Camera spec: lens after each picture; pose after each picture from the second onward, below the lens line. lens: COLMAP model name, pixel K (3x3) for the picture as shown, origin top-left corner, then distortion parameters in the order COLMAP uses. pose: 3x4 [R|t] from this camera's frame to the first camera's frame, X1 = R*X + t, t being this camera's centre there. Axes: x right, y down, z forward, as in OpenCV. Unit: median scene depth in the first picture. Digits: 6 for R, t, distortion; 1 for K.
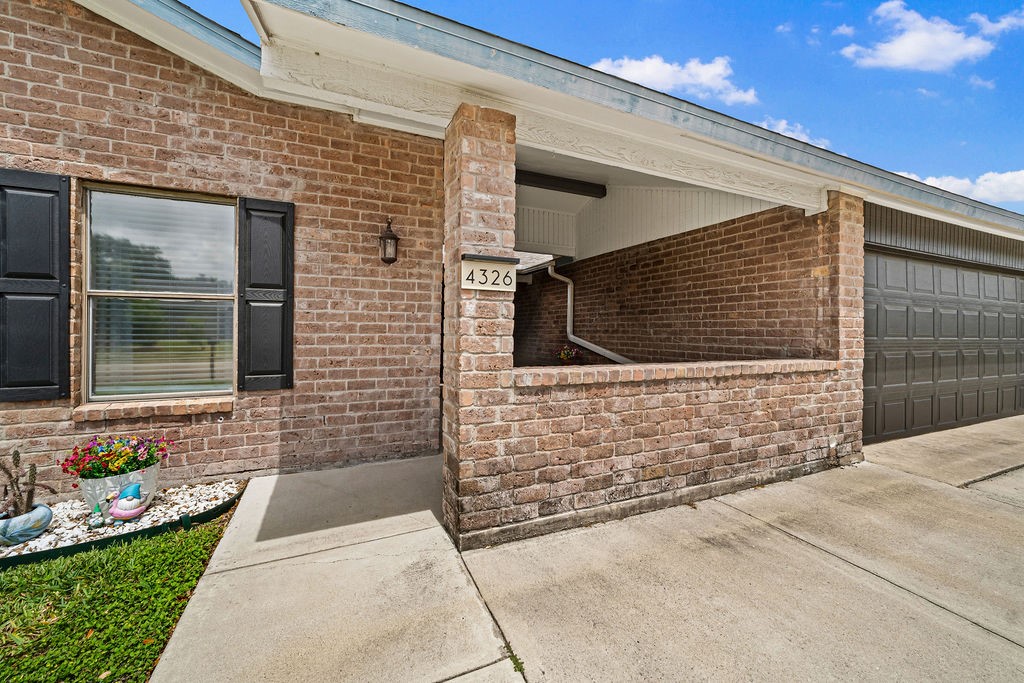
lens RADIAL K [[415.9, 0, 530.5], [0, 415.9, 334.2], [0, 0, 1]] dist [-0.015287, 0.004573]
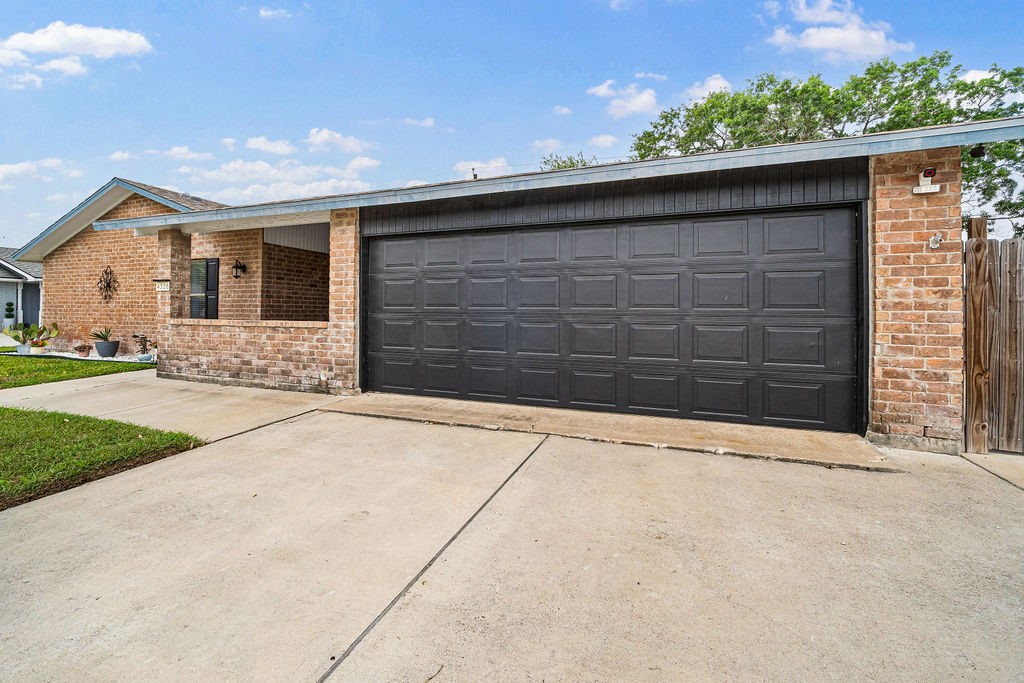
lens RADIAL K [[415.9, 0, 508.4], [0, 415.9, 309.6], [0, 0, 1]] dist [-0.015287, 0.004573]
pose [[0.708317, -0.012099, -0.705791, 2.652594], [-0.007406, 0.999671, -0.024569, 0.061339], [0.705855, 0.022630, 0.707994, 0.473176]]
